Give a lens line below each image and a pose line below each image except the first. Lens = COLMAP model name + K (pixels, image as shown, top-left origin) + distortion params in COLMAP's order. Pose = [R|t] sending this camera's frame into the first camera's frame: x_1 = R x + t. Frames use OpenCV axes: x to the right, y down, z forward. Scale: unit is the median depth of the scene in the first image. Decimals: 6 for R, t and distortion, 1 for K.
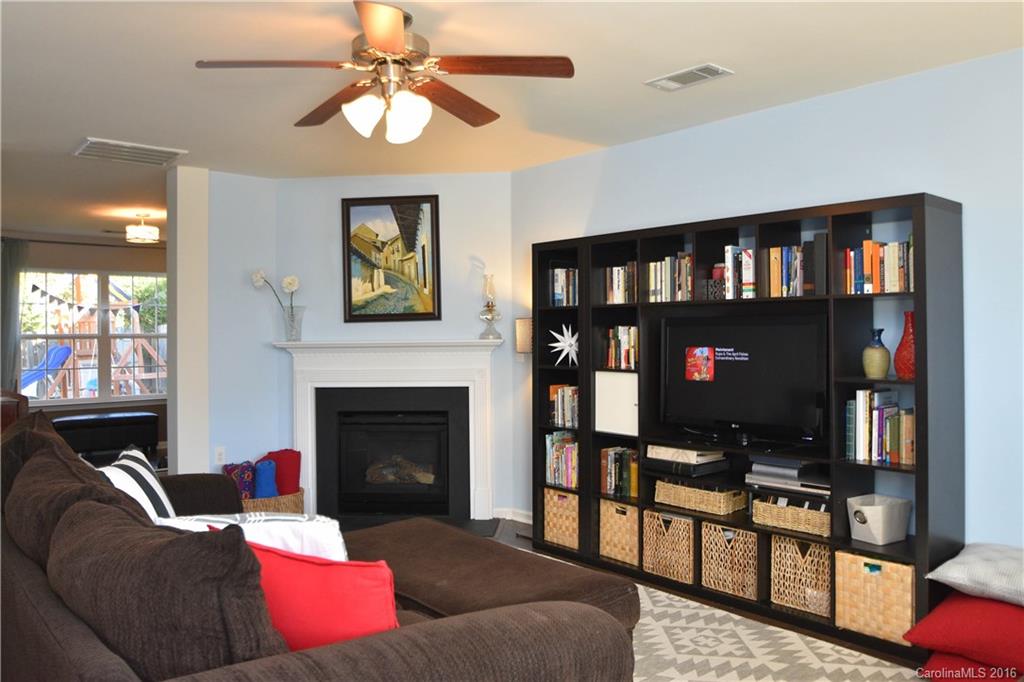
lens RADIAL K [[776.0, 0, 512.0], [0, 776.0, 341.0], [0, 0, 1]] dist [0.047619, 0.003968]
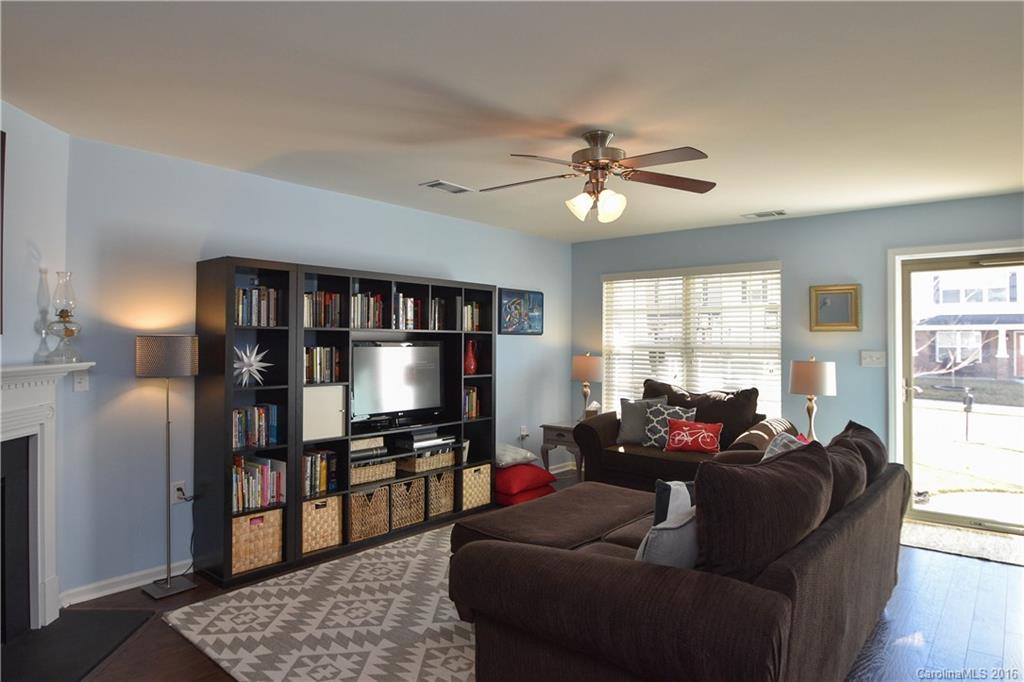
lens RADIAL K [[610.5, 0, 512.0], [0, 610.5, 341.0], [0, 0, 1]] dist [0.001034, 0.000144]
pose [[-0.129601, 0.008179, 0.991532, -0.792481], [0.004537, 0.999960, -0.007656, -0.018495], [-0.991556, 0.003506, -0.129633, 0.824272]]
